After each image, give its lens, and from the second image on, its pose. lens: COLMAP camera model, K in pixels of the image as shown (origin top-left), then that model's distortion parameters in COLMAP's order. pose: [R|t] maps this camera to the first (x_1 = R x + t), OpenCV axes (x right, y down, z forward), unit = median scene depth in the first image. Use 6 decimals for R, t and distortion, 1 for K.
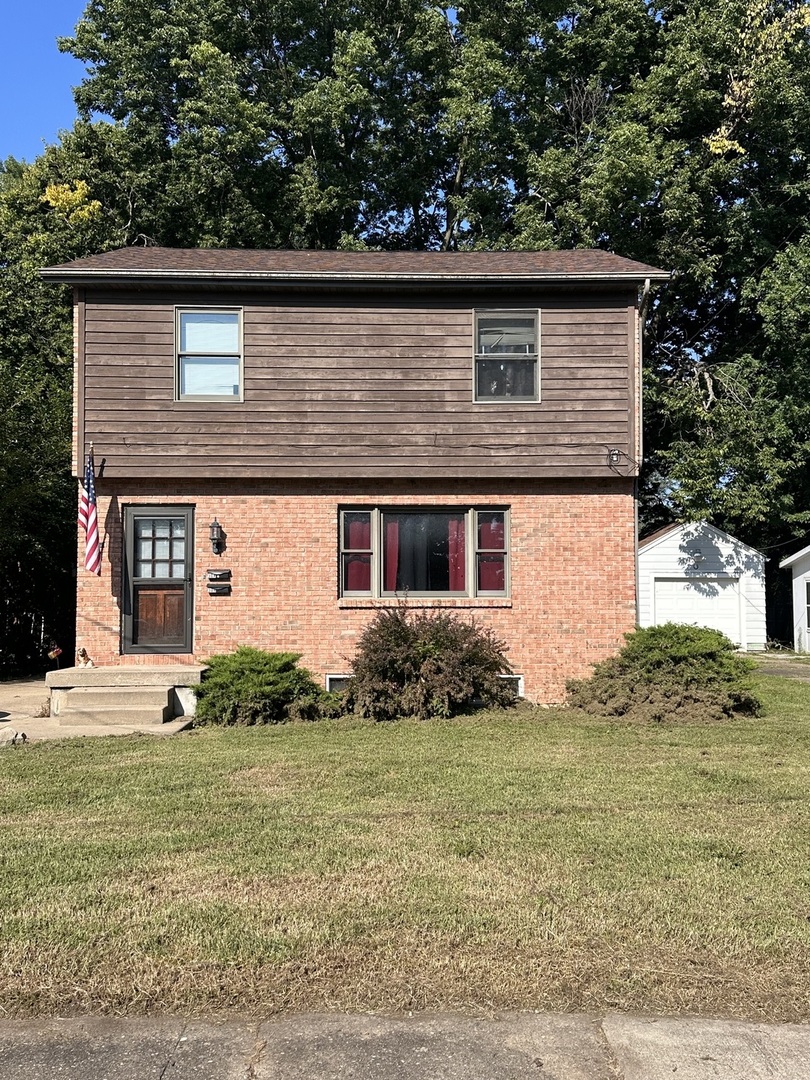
lens RADIAL K [[1037.0, 0, 404.4], [0, 1037.0, 549.6], [0, 0, 1]] dist [0.069222, 0.000000]
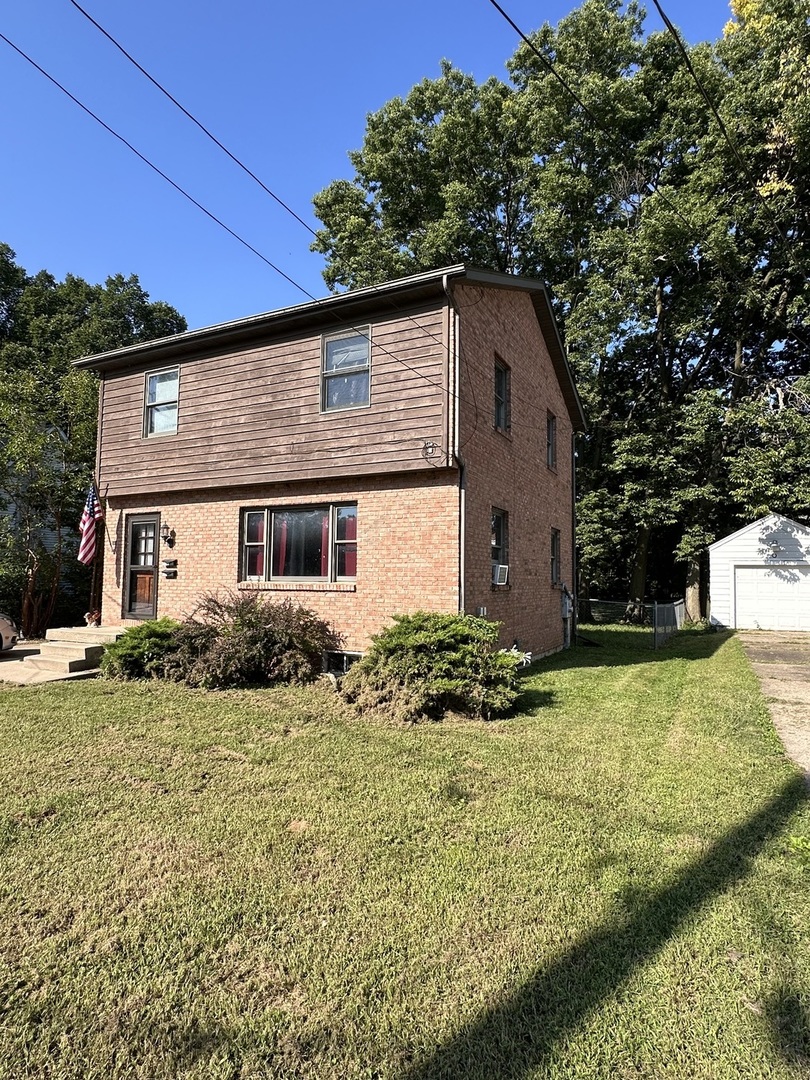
lens RADIAL K [[600.4, 0, 403.8], [0, 600.4, 538.6], [0, 0, 1]] dist [-0.007508, 0.008185]
pose [[0.884900, -0.022704, -0.465228, 0.453116], [0.013348, 0.999637, -0.023395, 0.014399], [0.465590, 0.014492, 0.884882, 0.449263]]
